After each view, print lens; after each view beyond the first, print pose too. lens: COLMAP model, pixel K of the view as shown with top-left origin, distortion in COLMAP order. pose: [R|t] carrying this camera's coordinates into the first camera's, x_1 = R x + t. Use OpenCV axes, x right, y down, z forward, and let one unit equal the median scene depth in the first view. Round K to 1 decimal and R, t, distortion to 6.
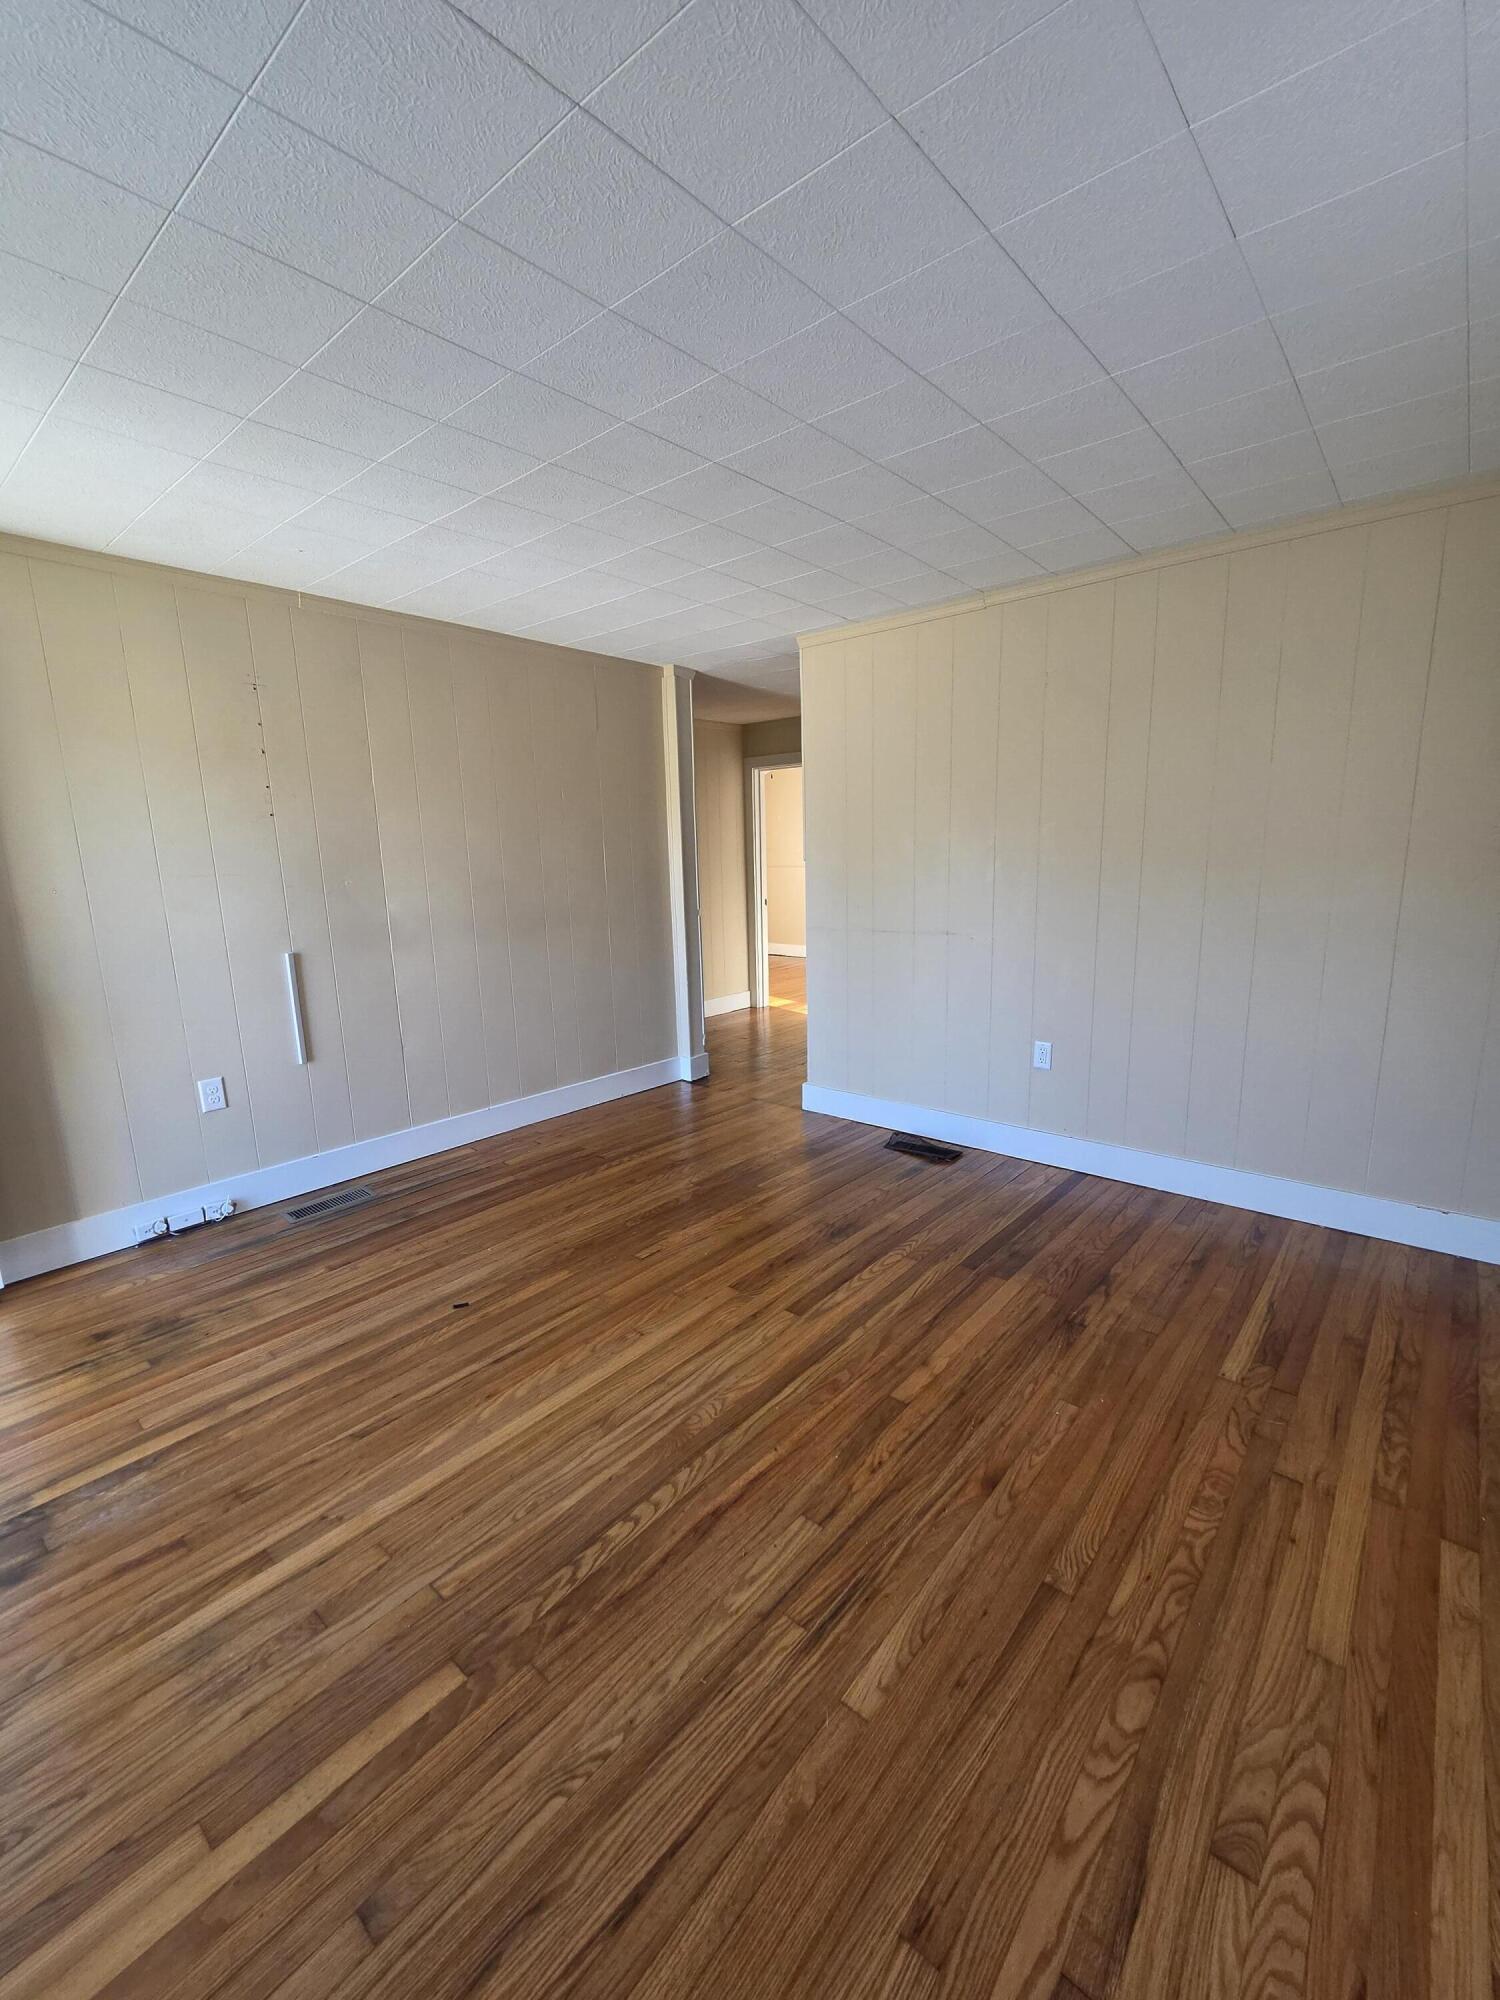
lens RADIAL K [[823.9, 0, 757.8], [0, 823.9, 1013.5], [0, 0, 1]] dist [-0.016806, 0.008922]
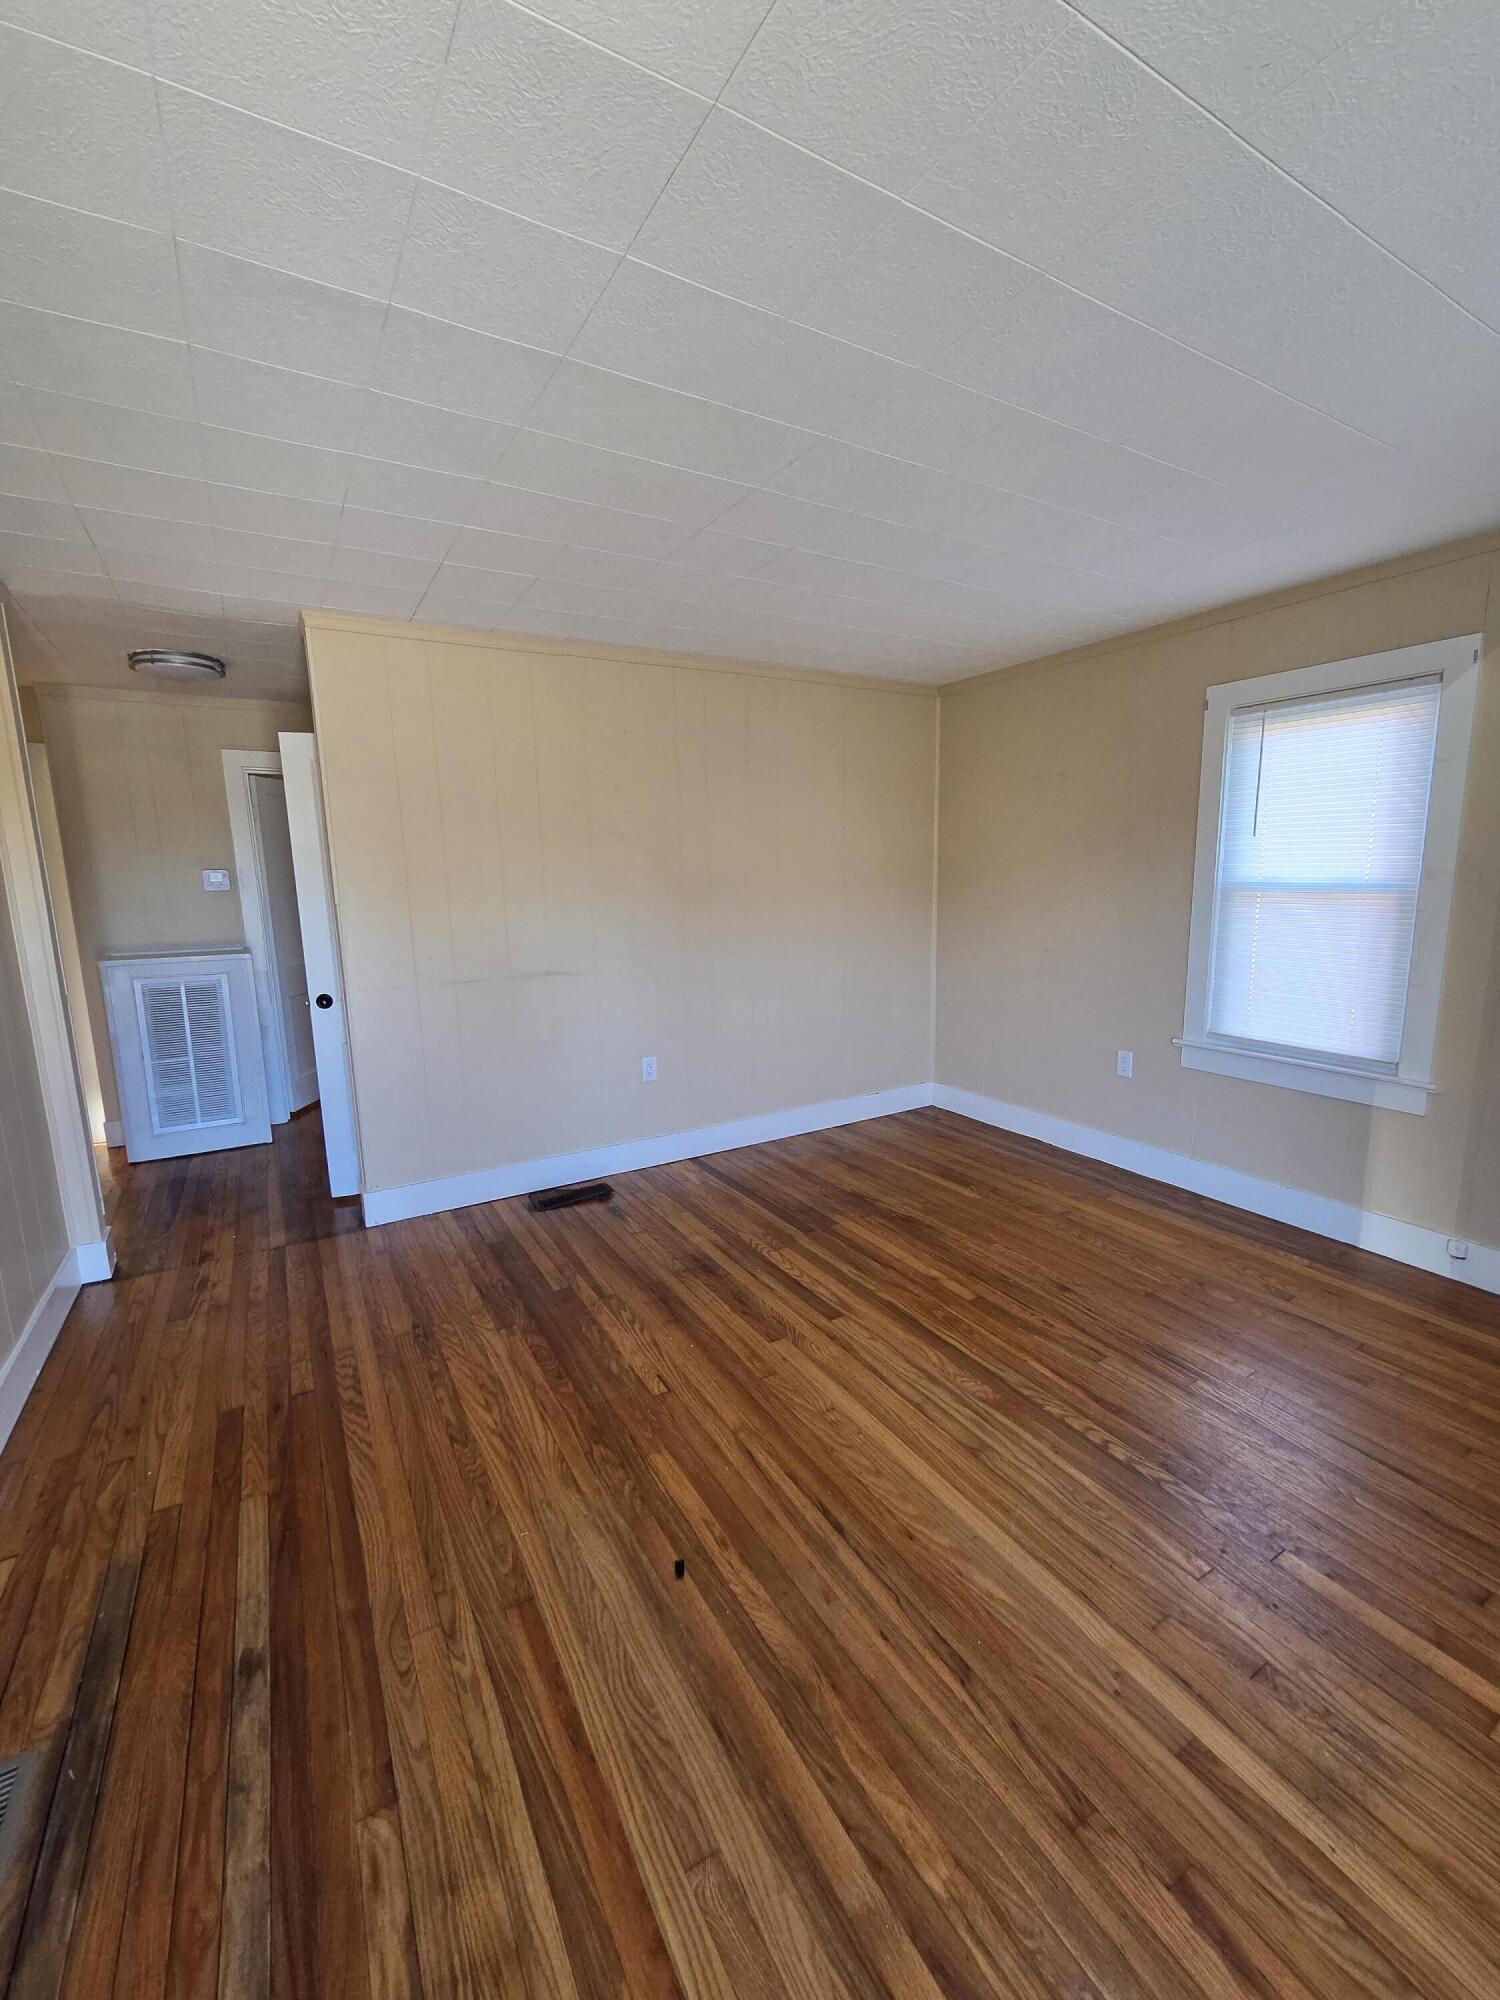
lens RADIAL K [[823.9, 0, 757.8], [0, 823.9, 1013.5], [0, 0, 1]] dist [-0.016806, 0.008922]
pose [[0.325450, -0.145366, 0.934319, -0.945632], [0.197168, 0.976824, 0.083300, -0.129690], [-0.924774, 0.157108, 0.346569, 0.683450]]
